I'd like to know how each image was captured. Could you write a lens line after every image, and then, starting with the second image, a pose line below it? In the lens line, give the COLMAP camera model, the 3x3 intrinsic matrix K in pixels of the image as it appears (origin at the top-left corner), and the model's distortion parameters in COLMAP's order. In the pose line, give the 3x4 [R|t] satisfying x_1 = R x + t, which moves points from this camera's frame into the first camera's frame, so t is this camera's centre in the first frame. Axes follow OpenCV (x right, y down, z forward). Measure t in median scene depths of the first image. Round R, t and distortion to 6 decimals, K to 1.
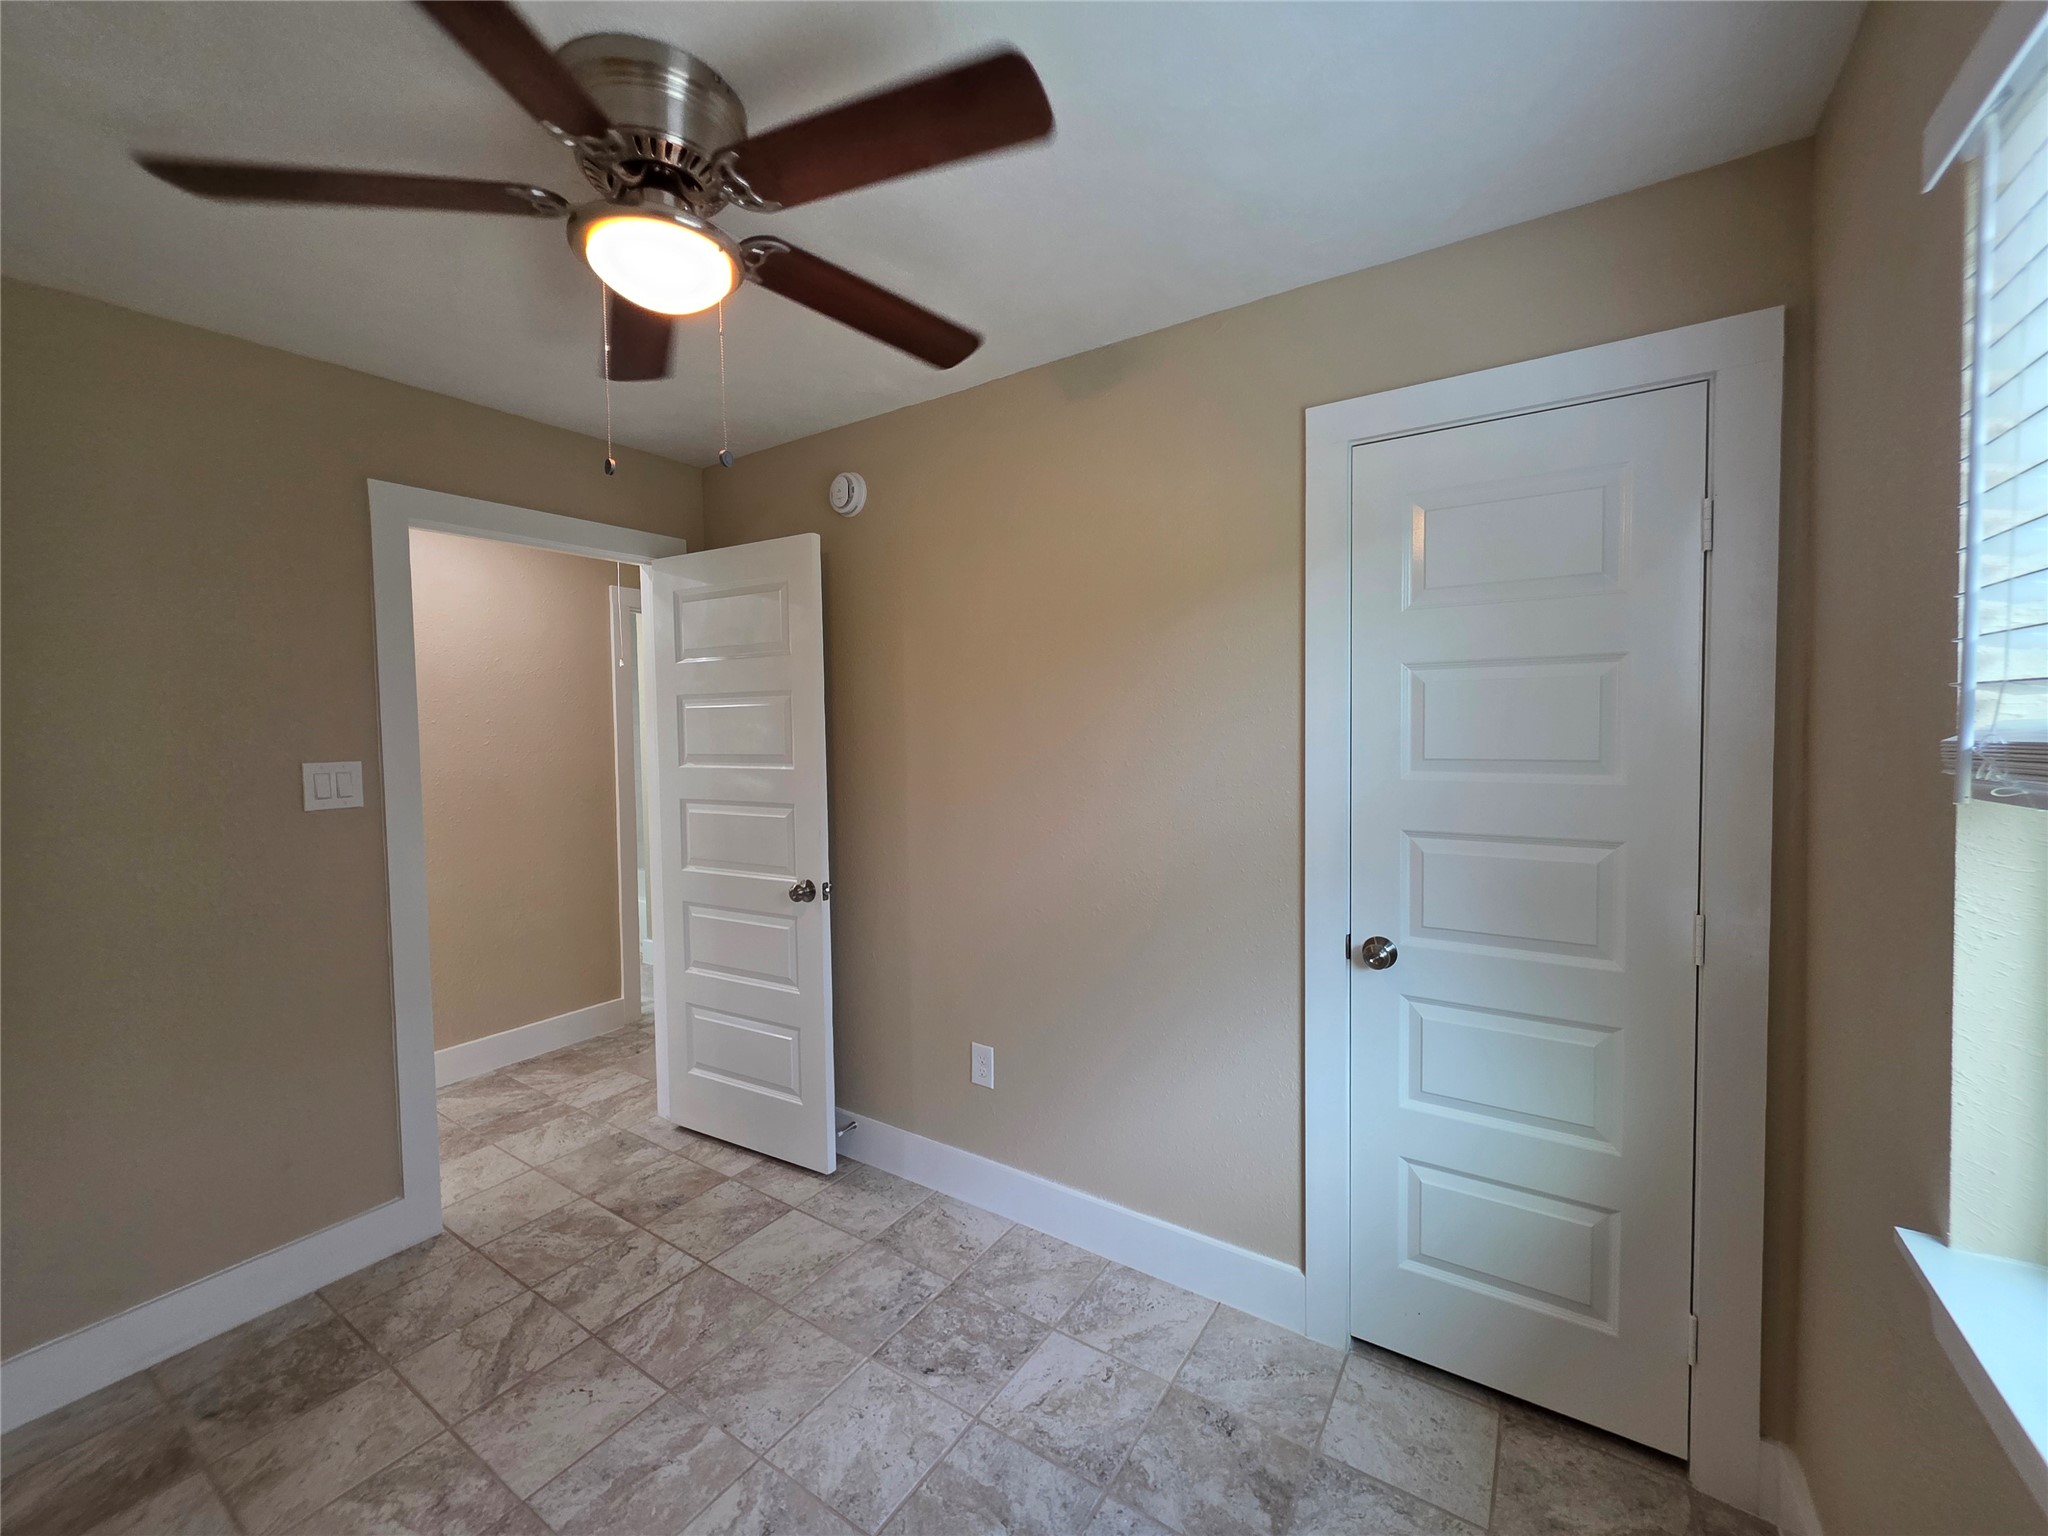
lens RADIAL K [[815.7, 0, 1025.7], [0, 815.7, 757.1], [0, 0, 1]] dist [0.000584, -0.000324]
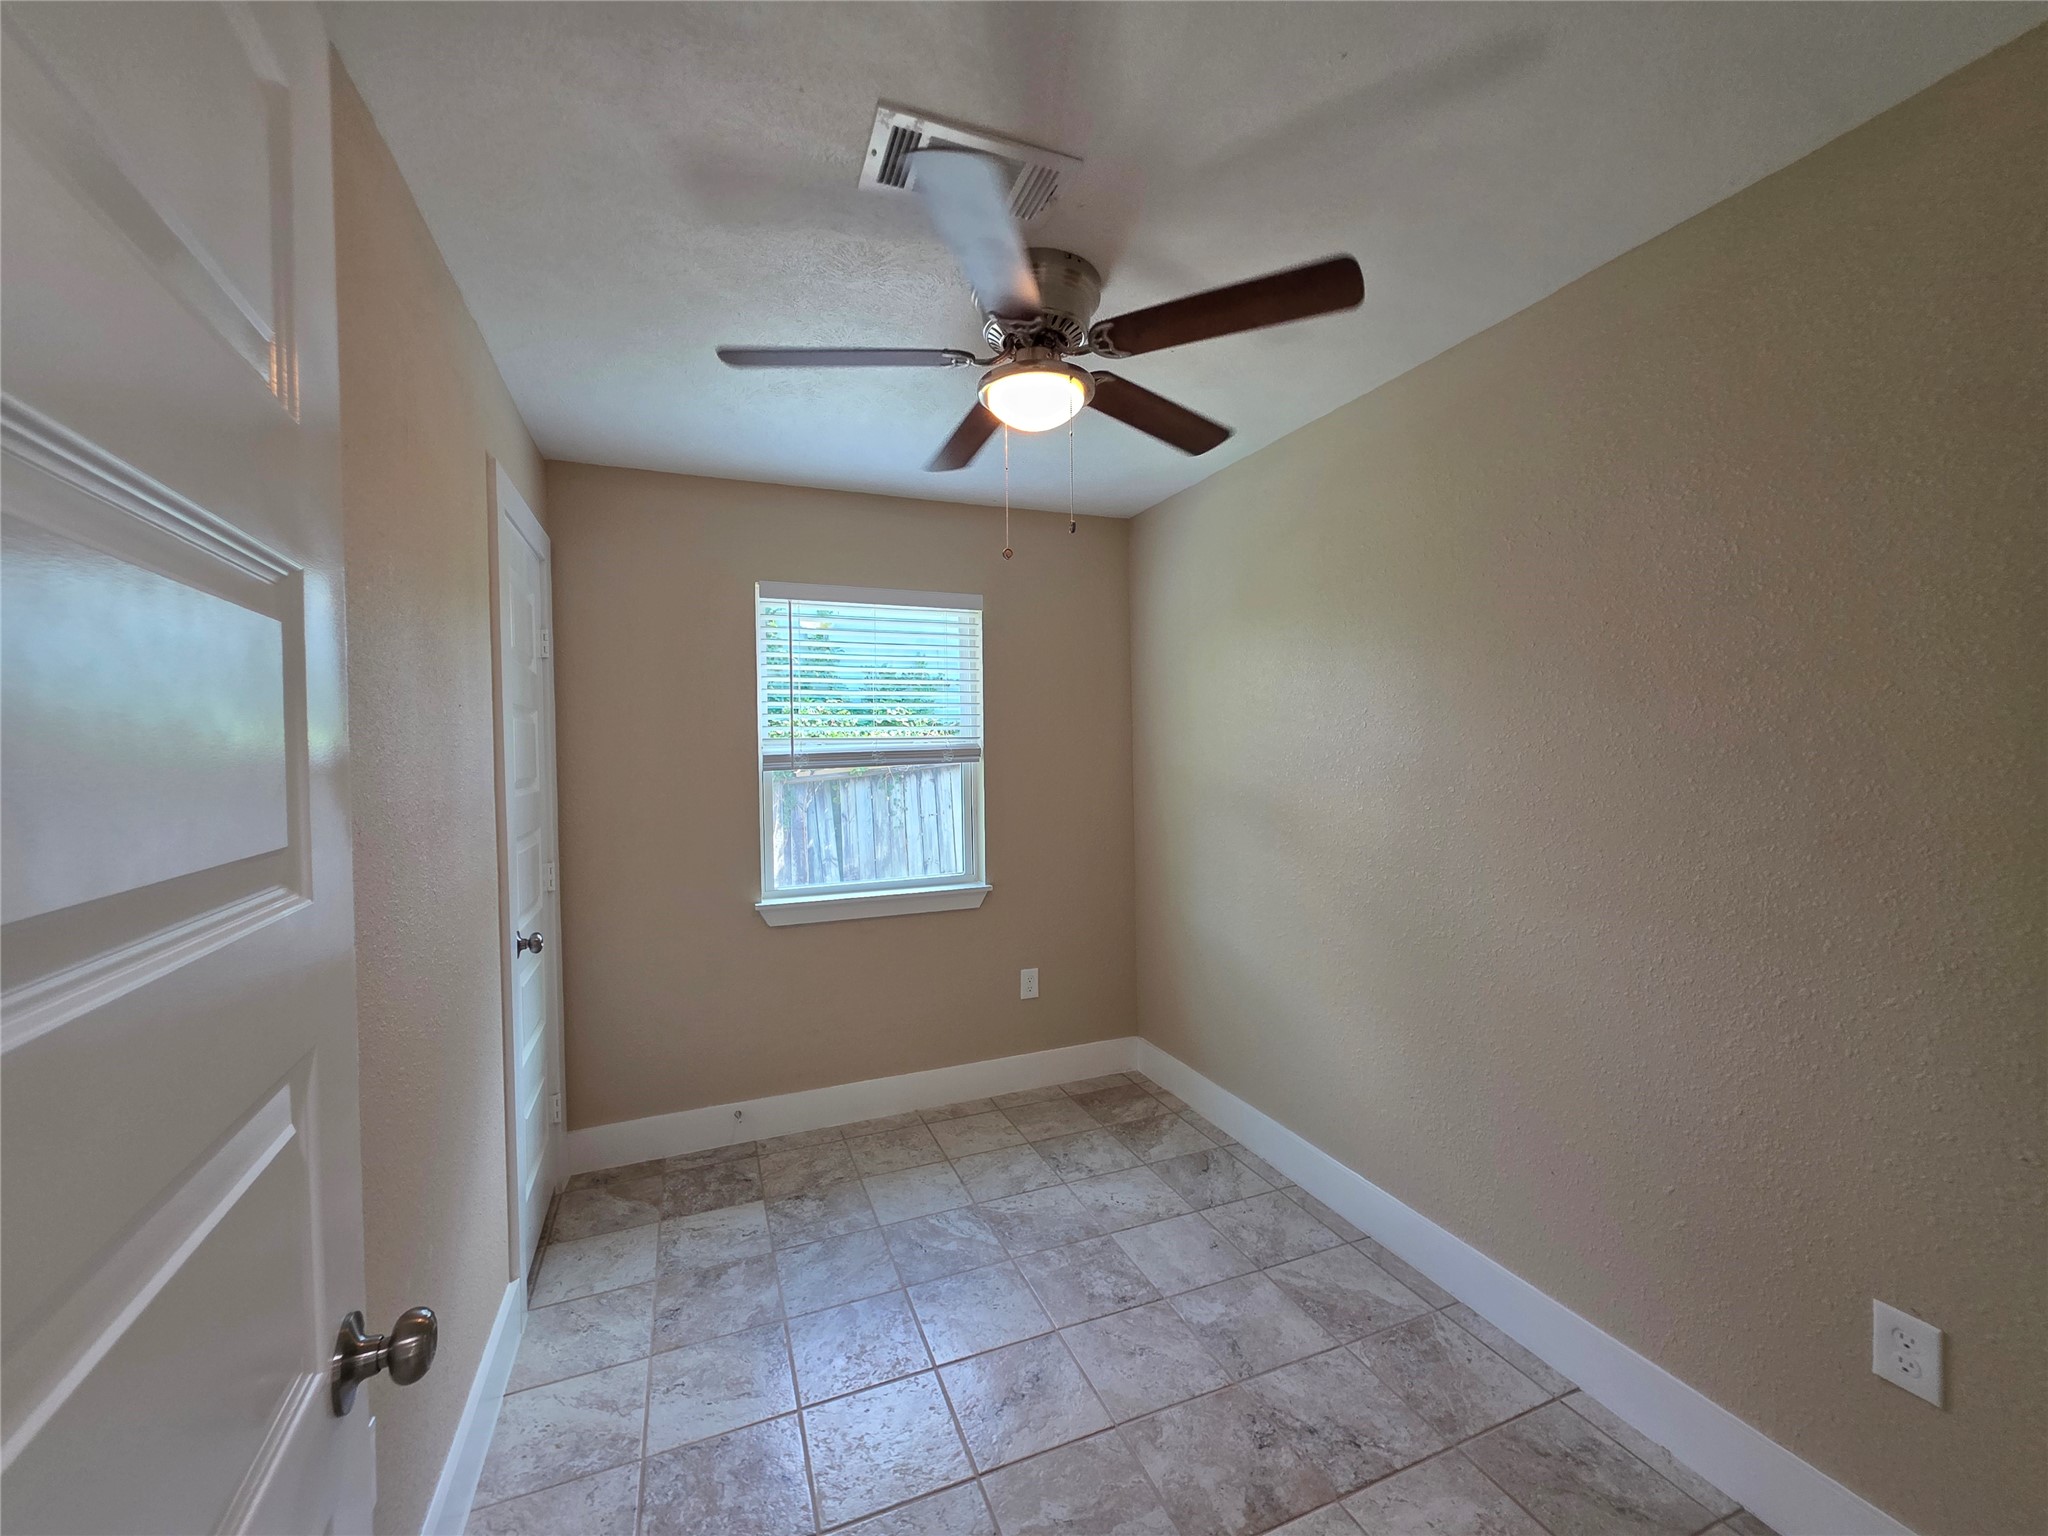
lens RADIAL K [[815.7, 0, 1025.7], [0, 815.7, 757.1], [0, 0, 1]] dist [0.000584, -0.000324]
pose [[-0.820628, 0.021297, 0.571065, -0.915712], [0.052430, 0.997897, 0.038127, -0.038477], [-0.569052, 0.061229, -0.820019, 1.655399]]
